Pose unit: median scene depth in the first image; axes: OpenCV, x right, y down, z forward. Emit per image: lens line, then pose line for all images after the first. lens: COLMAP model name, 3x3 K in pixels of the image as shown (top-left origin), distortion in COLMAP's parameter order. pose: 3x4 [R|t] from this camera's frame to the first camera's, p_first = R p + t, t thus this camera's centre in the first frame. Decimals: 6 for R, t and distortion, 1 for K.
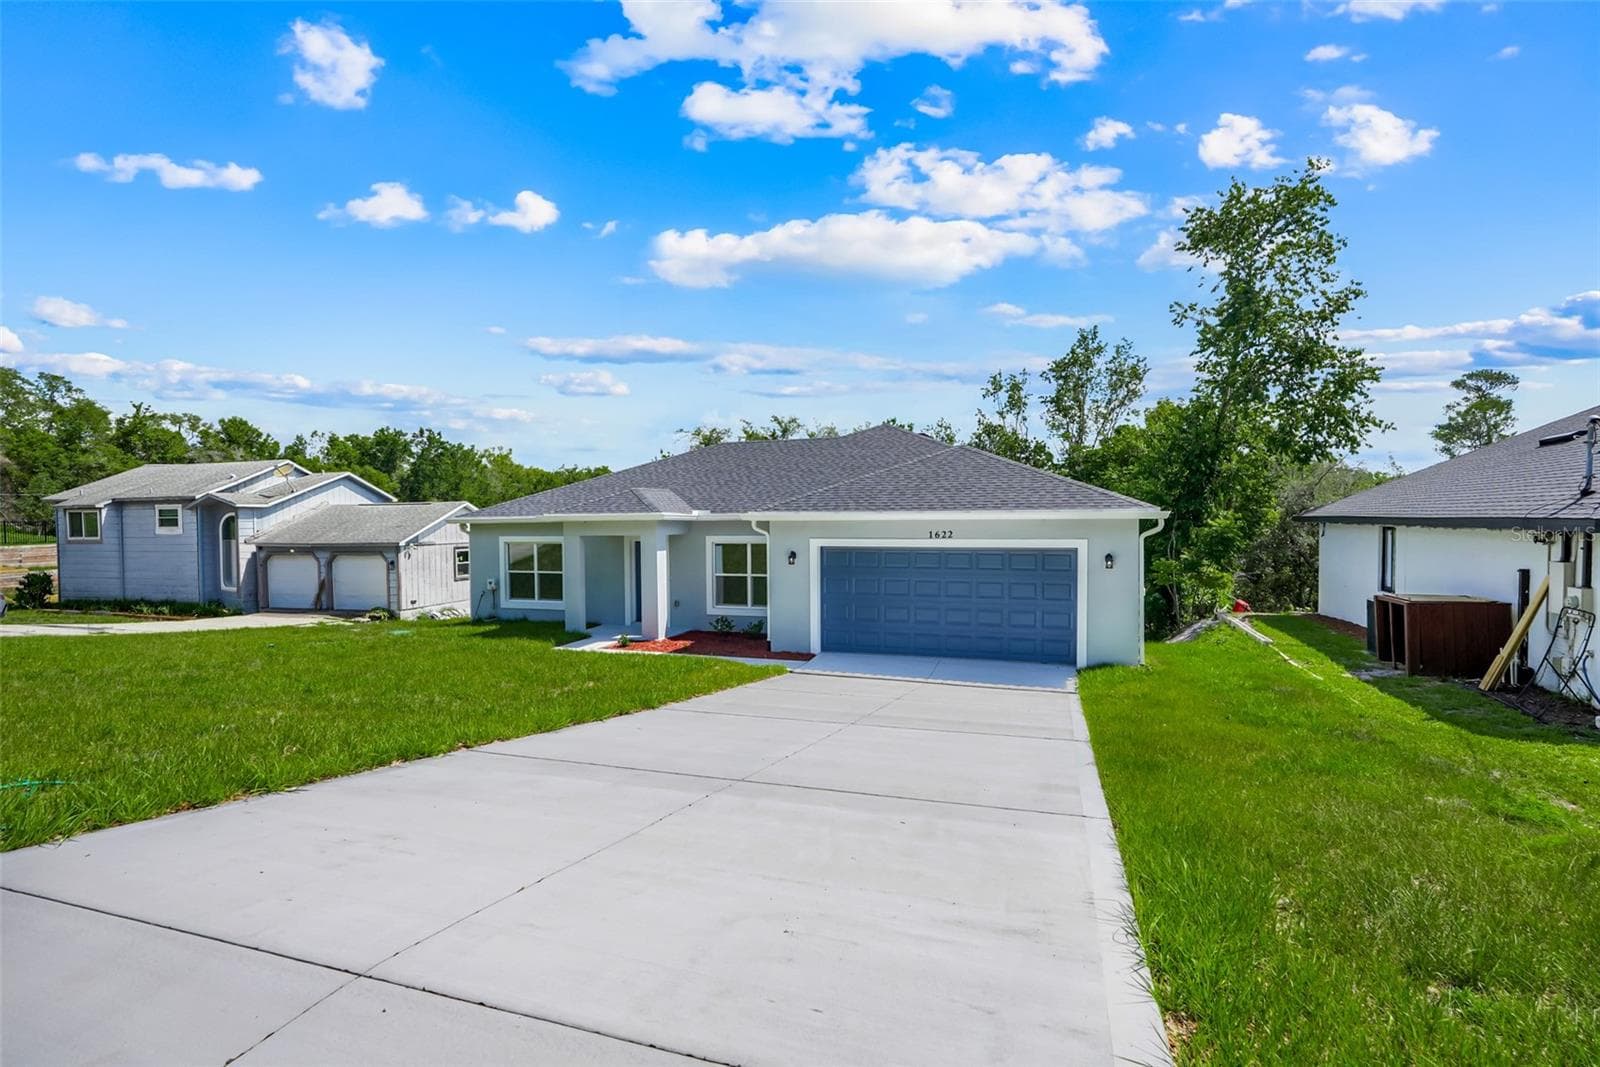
lens RADIAL K [[748.3, 0, 793.2], [0, 748.3, 523.3], [0, 0, 1]] dist [-0.001291, -0.000153]
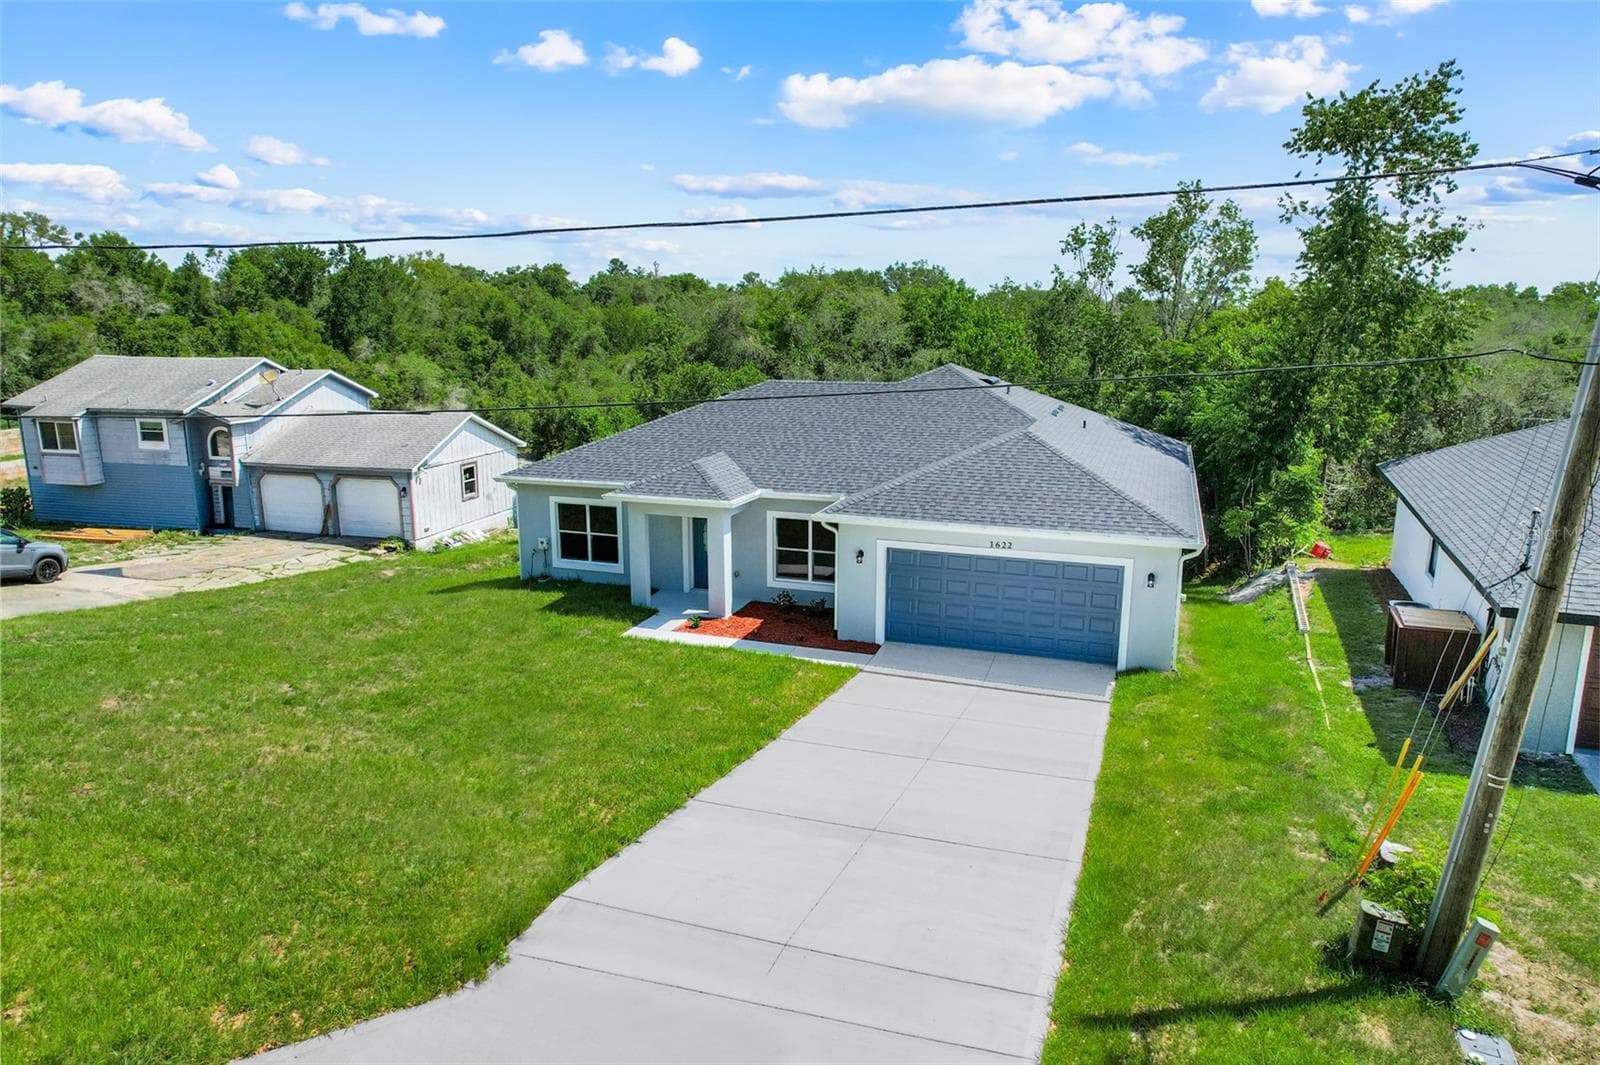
lens RADIAL K [[1006.7, 0, 797.0], [0, 1006.7, 490.7], [0, 0, 1]] dist [-0.031725, 0.005078]
pose [[0.999910, 0.012508, -0.004911, -0.054699], [-0.011564, 0.987099, 0.159693, -0.175450], [0.006845, -0.159621, 0.987155, -0.254098]]
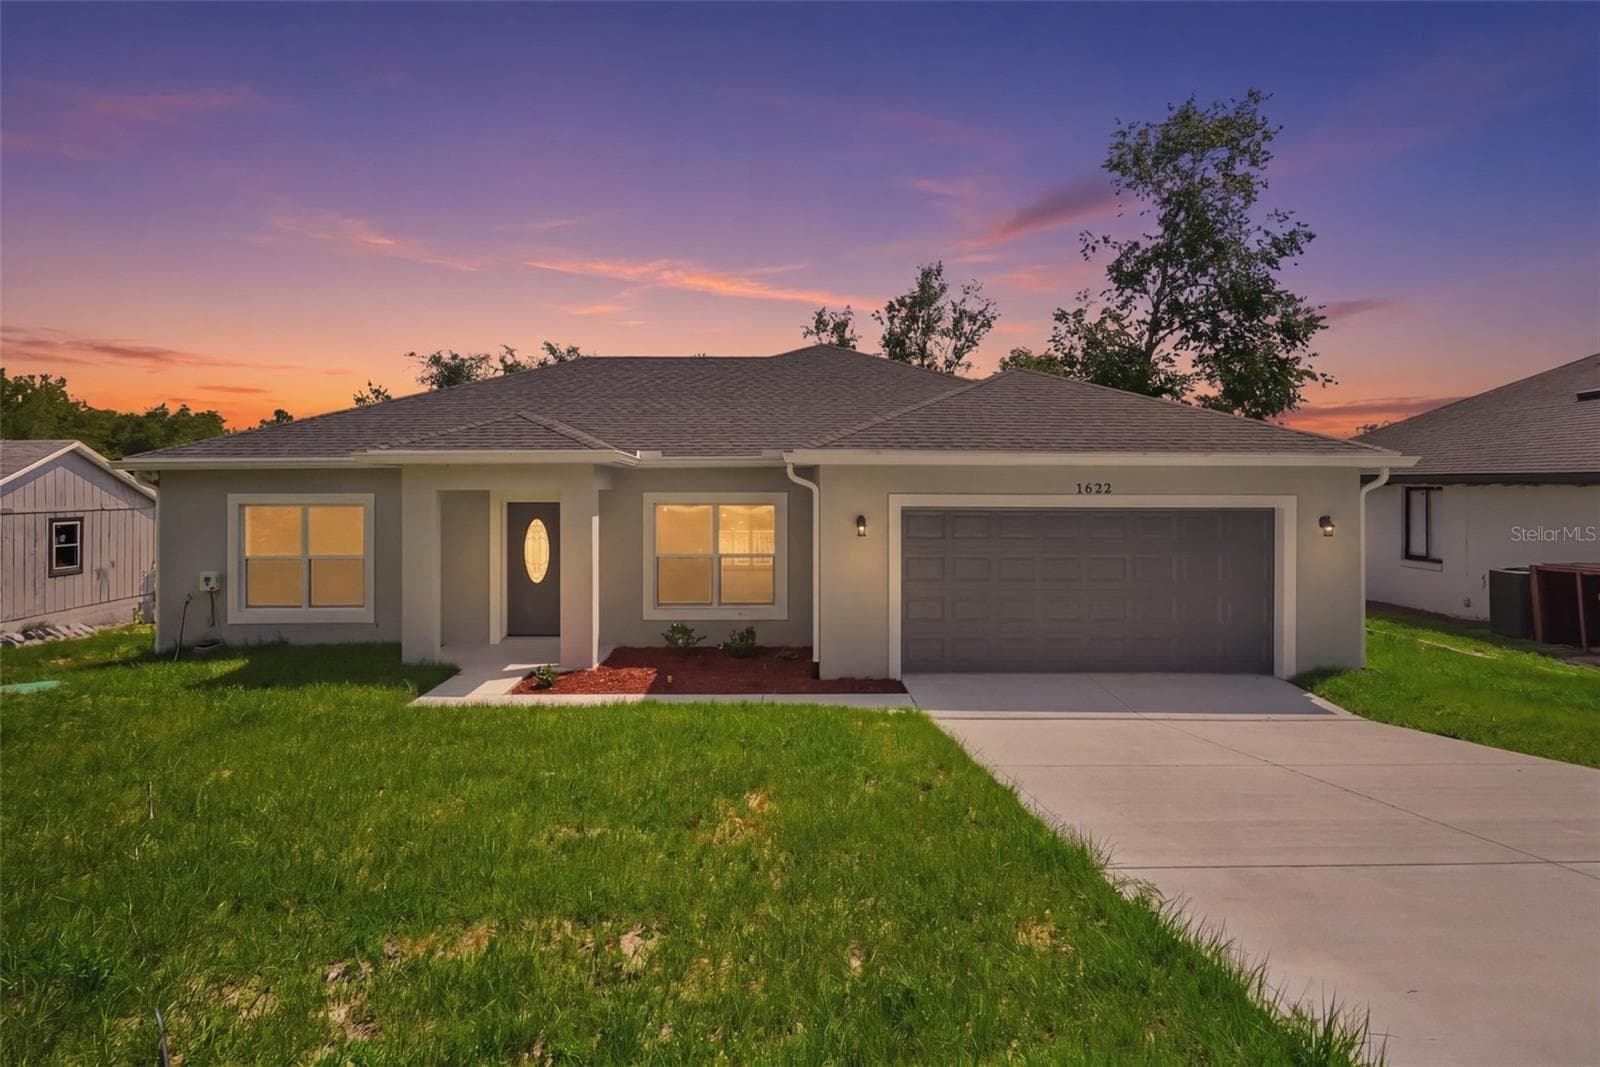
lens RADIAL K [[858.4, 0, 793.0], [0, 858.4, 480.6], [0, 0, 1]] dist [-0.000185, 0.001414]
pose [[0.935566, 0.010354, 0.353000, -0.196214], [-0.005086, 0.999861, -0.015848, 0.013487], [-0.353115, 0.013031, 0.935489, 0.229072]]
